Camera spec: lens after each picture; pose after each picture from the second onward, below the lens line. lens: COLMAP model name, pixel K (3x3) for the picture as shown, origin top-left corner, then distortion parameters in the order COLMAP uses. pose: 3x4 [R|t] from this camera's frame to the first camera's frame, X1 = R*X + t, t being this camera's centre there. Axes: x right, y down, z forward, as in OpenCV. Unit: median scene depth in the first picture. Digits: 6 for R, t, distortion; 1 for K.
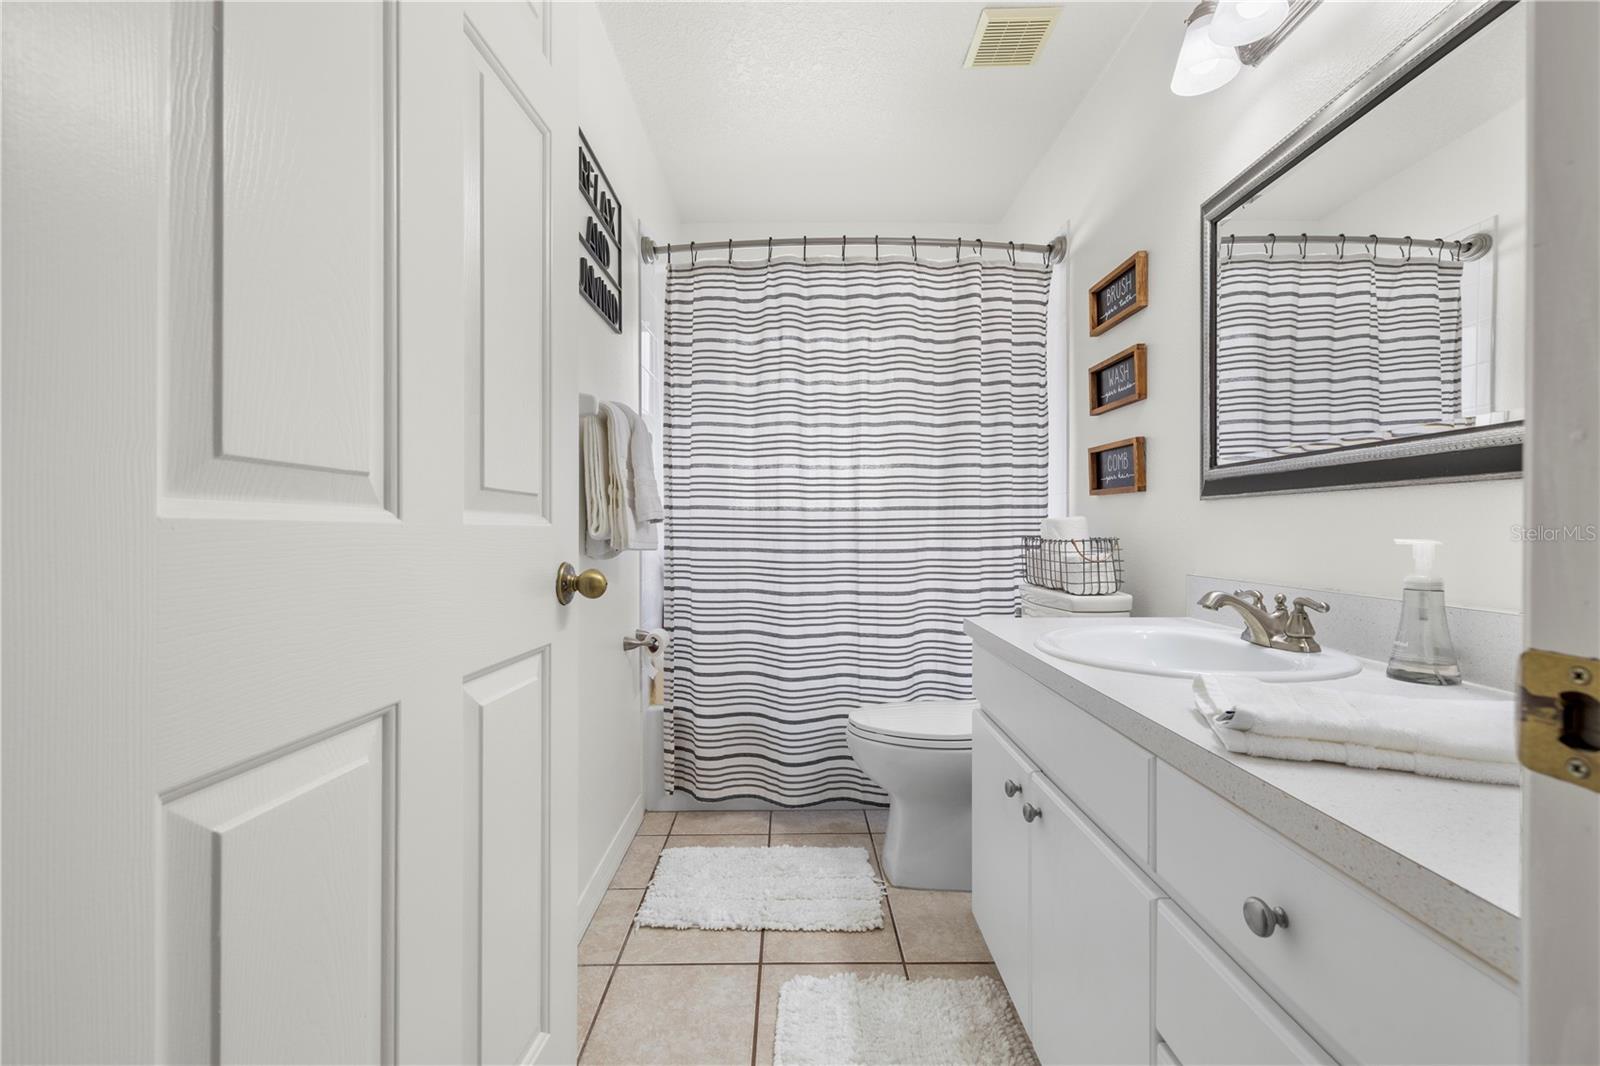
lens RADIAL K [[673.7, 0, 795.9], [0, 673.7, 530.5], [0, 0, 1]] dist [0.002796, -0.000222]
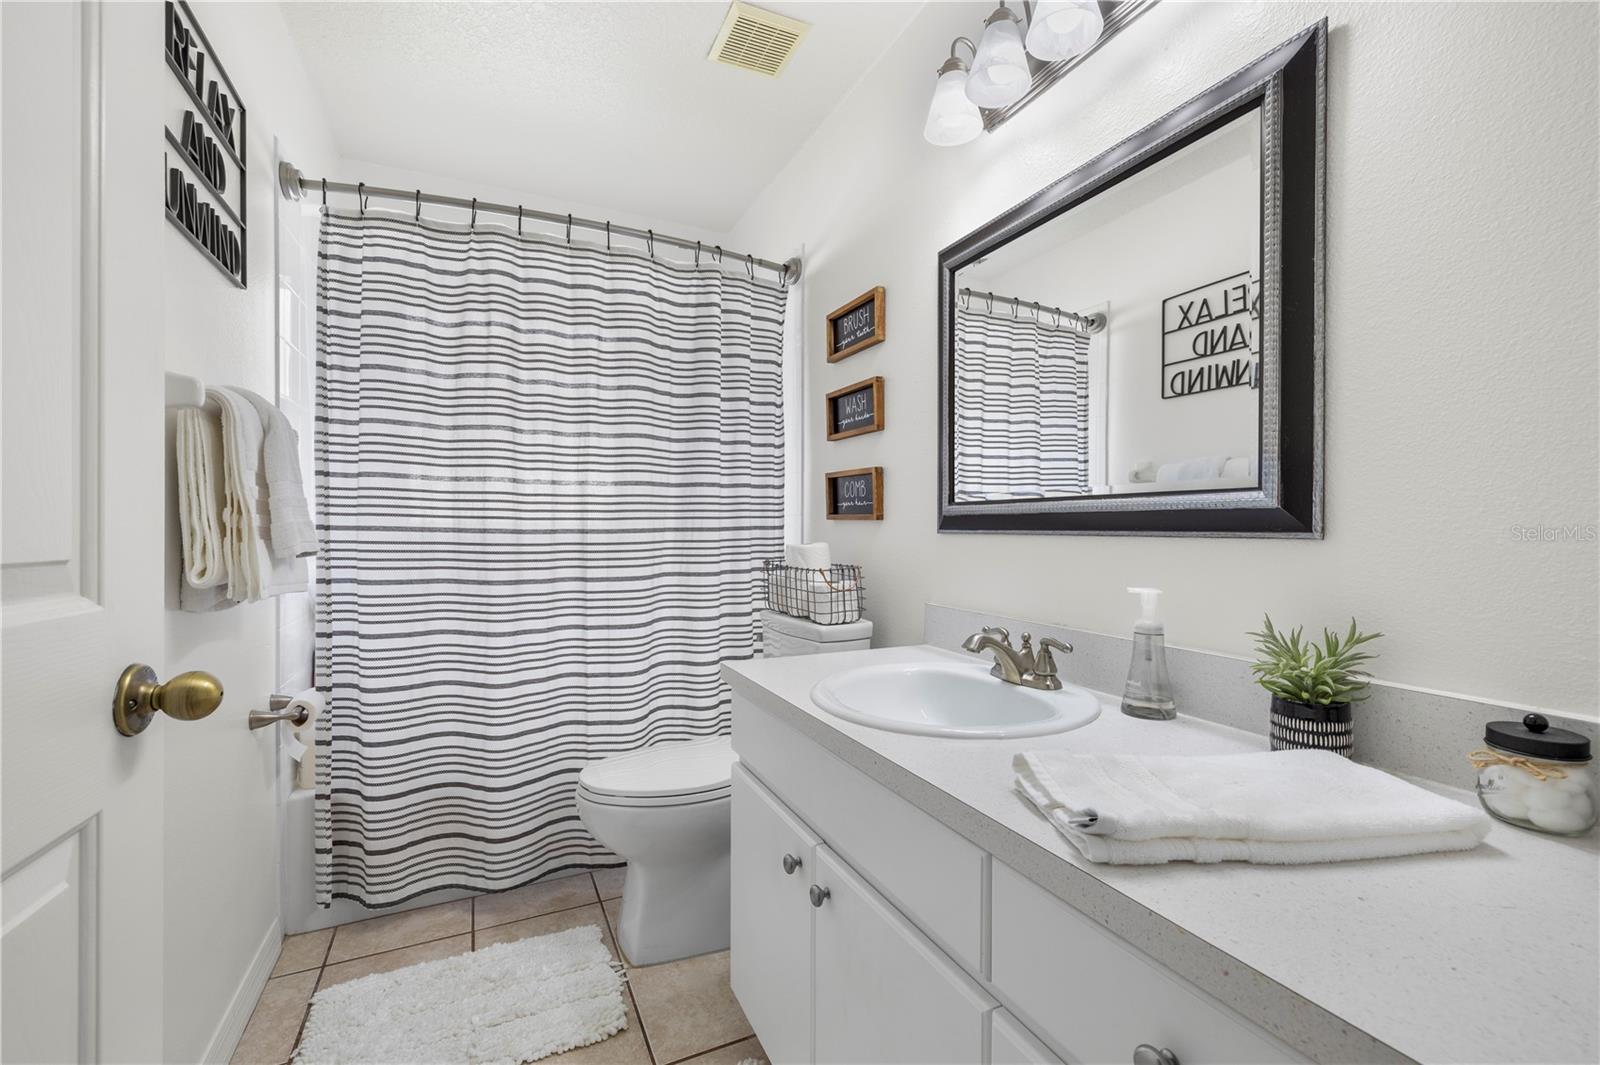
lens RADIAL K [[673.7, 0, 795.9], [0, 673.7, 530.0], [0, 0, 1]] dist [0.002796, -0.000222]
pose [[0.906896, 0.000607, 0.421354, -0.029733], [-0.000658, 1.000000, -0.000024, -0.035027], [-0.421354, -0.000256, 0.906896, 0.099544]]
